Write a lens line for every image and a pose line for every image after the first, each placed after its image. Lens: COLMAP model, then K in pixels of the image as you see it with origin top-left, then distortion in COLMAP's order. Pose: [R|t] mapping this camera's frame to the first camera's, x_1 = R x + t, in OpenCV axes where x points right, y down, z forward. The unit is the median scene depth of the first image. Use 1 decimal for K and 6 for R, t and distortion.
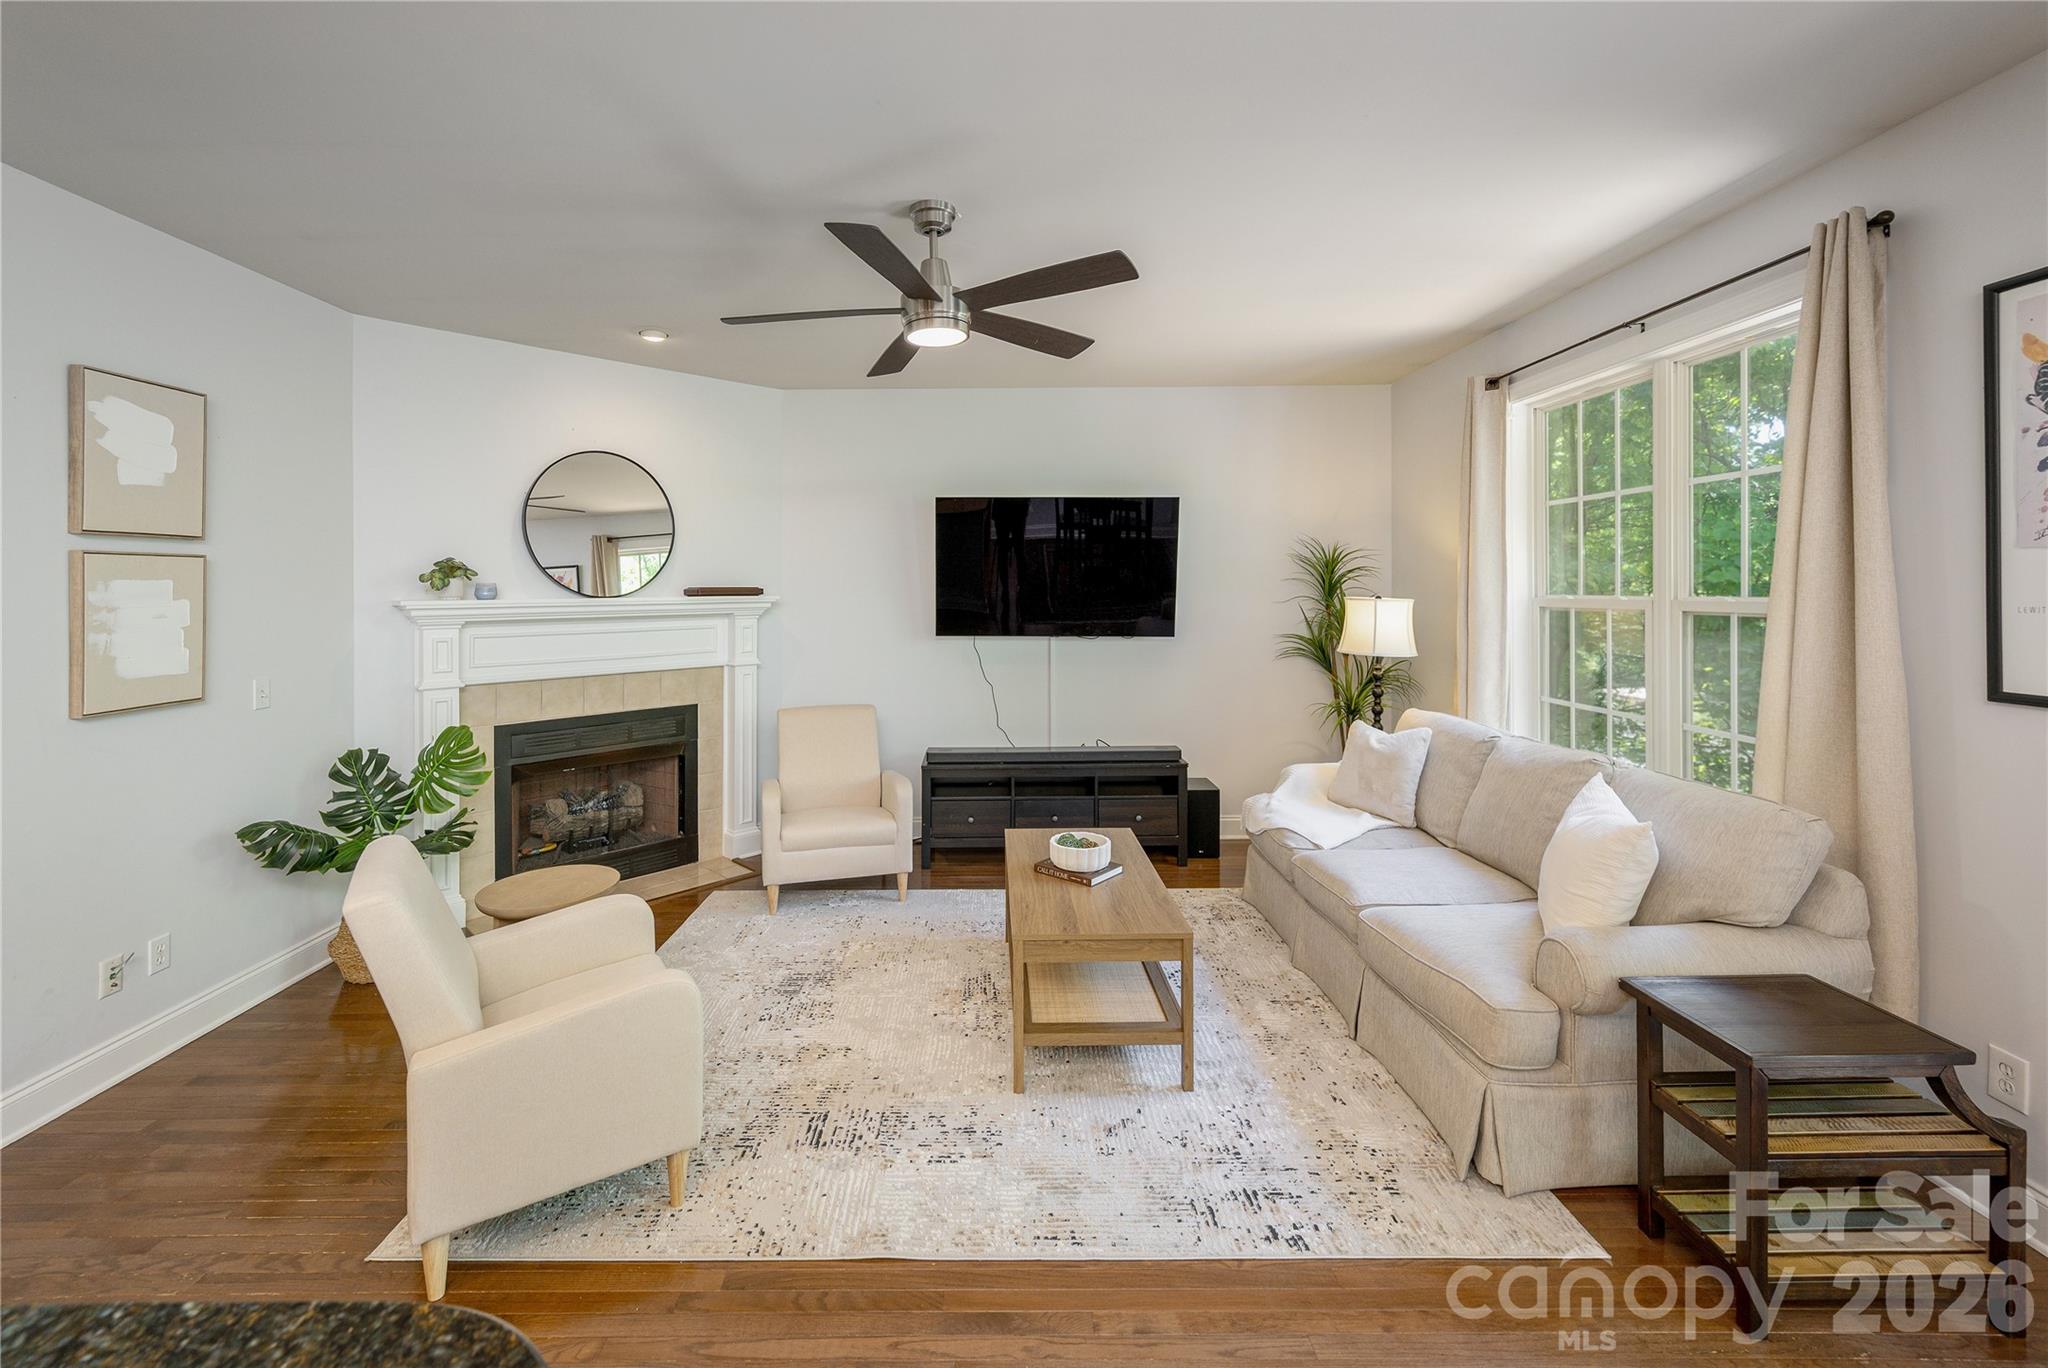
lens RADIAL K [[835.9, 0, 951.6], [0, 835.9, 592.3], [0, 0, 1]] dist [0.001006, -0.000025]
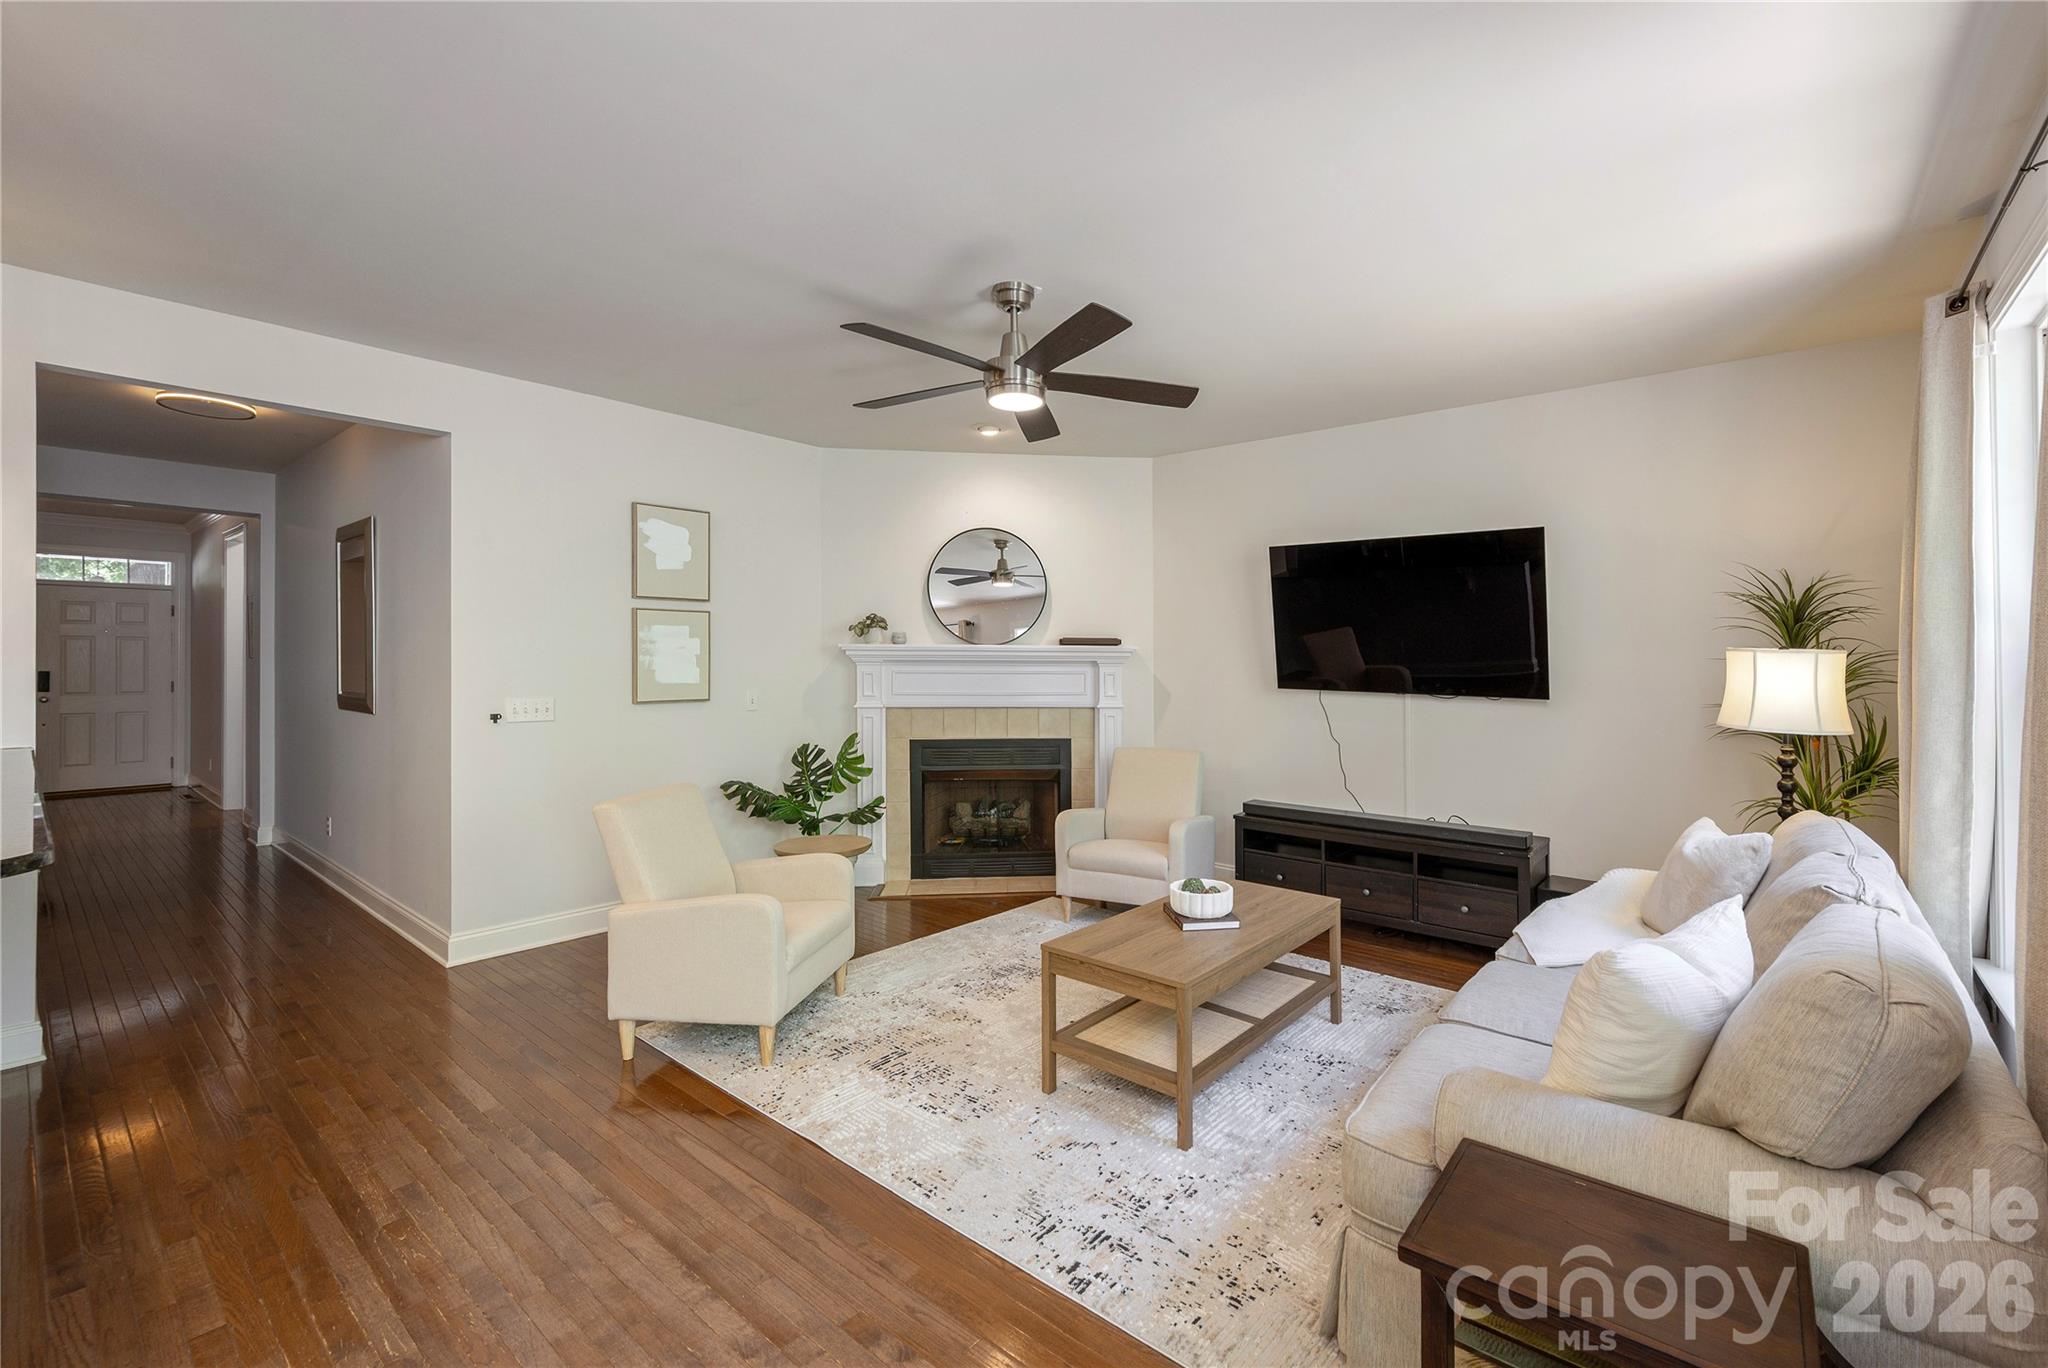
lens RADIAL K [[835.9, 0, 1111.5], [0, 835.9, 659.1], [0, 0, 1]] dist [0.001006, -0.000025]
pose [[0.803508, 0.013571, -0.595139, 0.644344], [-0.016164, 0.999869, 0.000977, 0.031939], [0.595074, 0.008835, 0.803622, 0.149999]]
